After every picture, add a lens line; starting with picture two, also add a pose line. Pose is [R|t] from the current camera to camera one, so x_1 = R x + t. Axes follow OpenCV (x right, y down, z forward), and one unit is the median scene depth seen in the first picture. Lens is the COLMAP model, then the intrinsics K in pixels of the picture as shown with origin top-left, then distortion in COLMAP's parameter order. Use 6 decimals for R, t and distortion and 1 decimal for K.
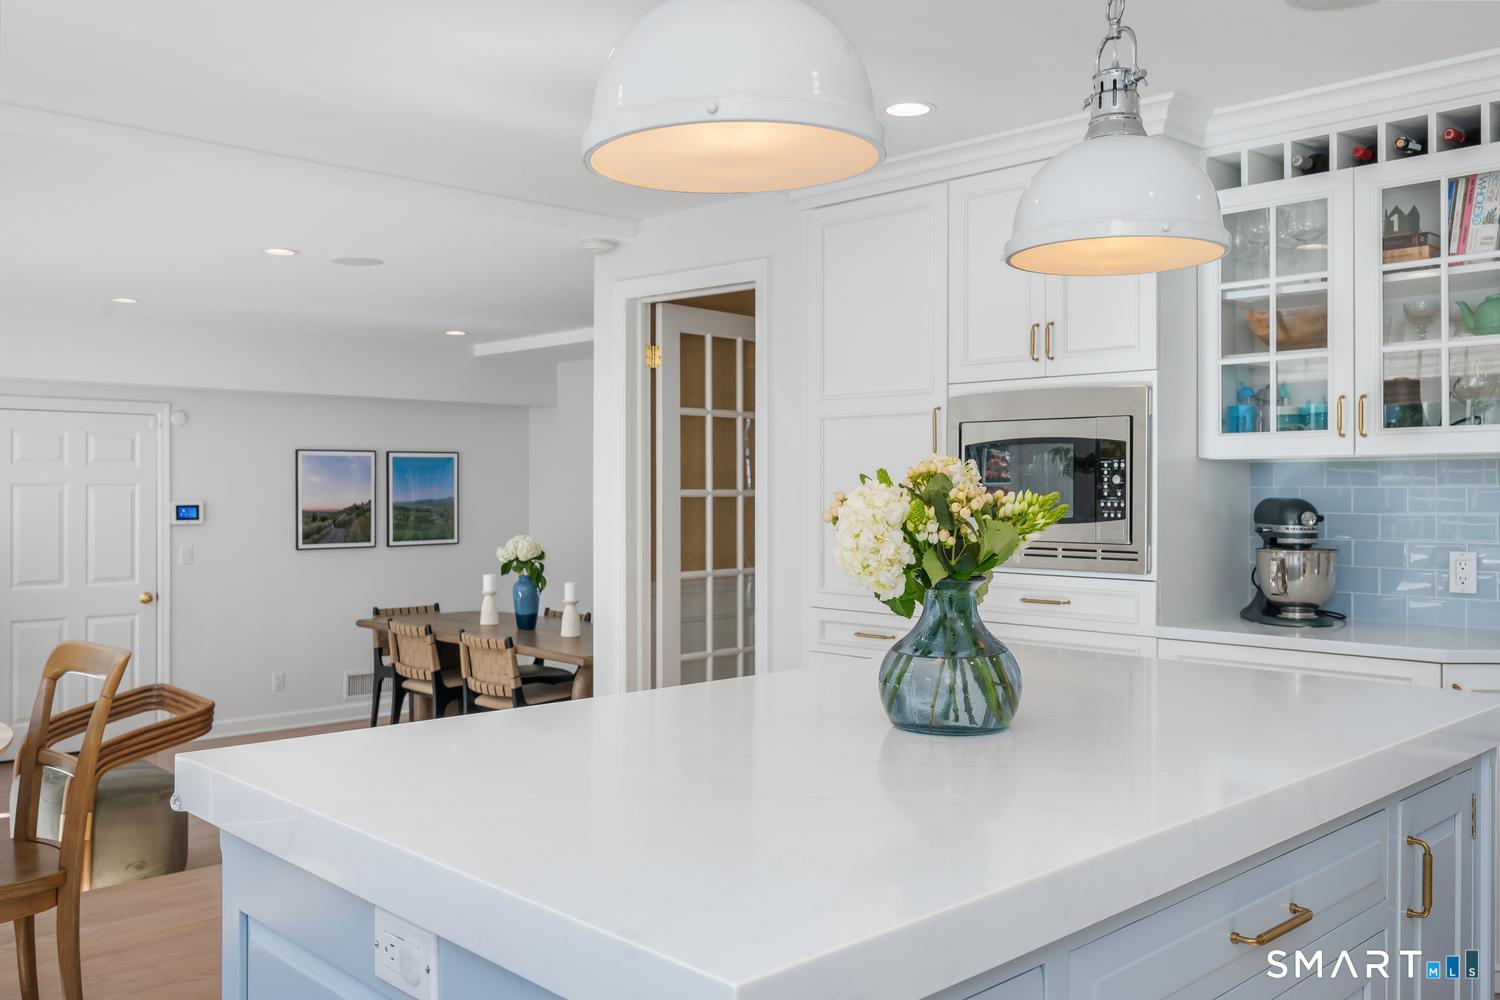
lens RADIAL K [[1298.1, 0, 748.1], [0, 1298.1, 505.3], [0, 0, 1]] dist [0.003993, -0.003240]
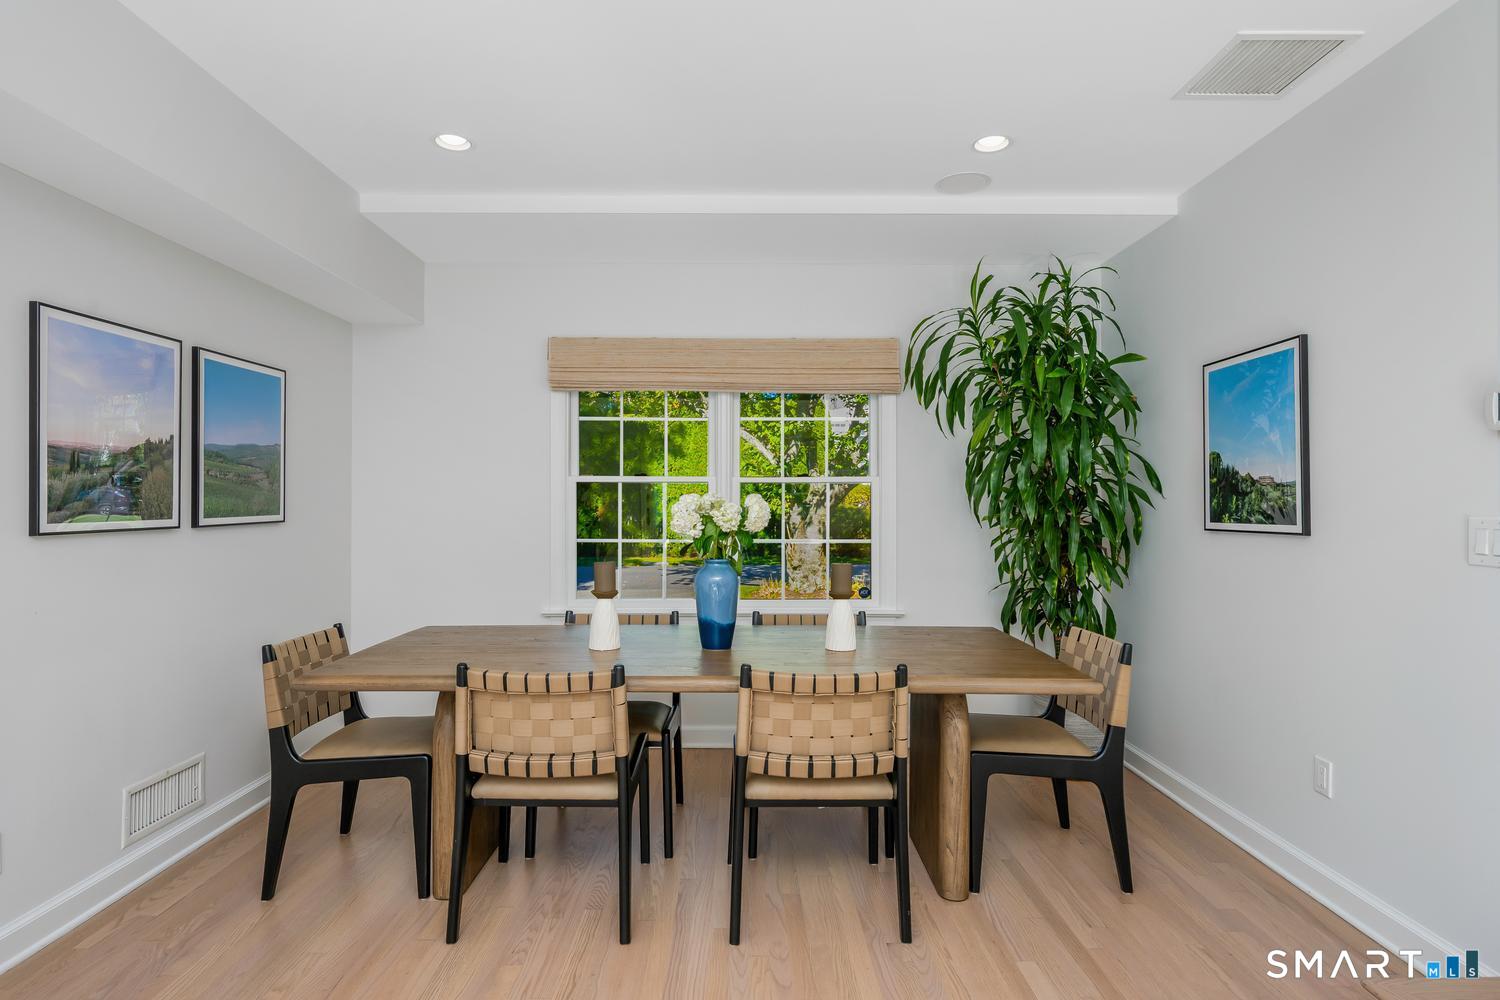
lens RADIAL K [[777.4, 0, 755.4], [0, 777.4, 497.0], [0, 0, 1]] dist [0.001740, -0.001647]
pose [[0.650348, 0.013194, 0.759522, -0.375581], [-0.001338, 0.999868, -0.016223, 0.024721], [-0.759636, 0.009534, 0.650279, 0.635851]]
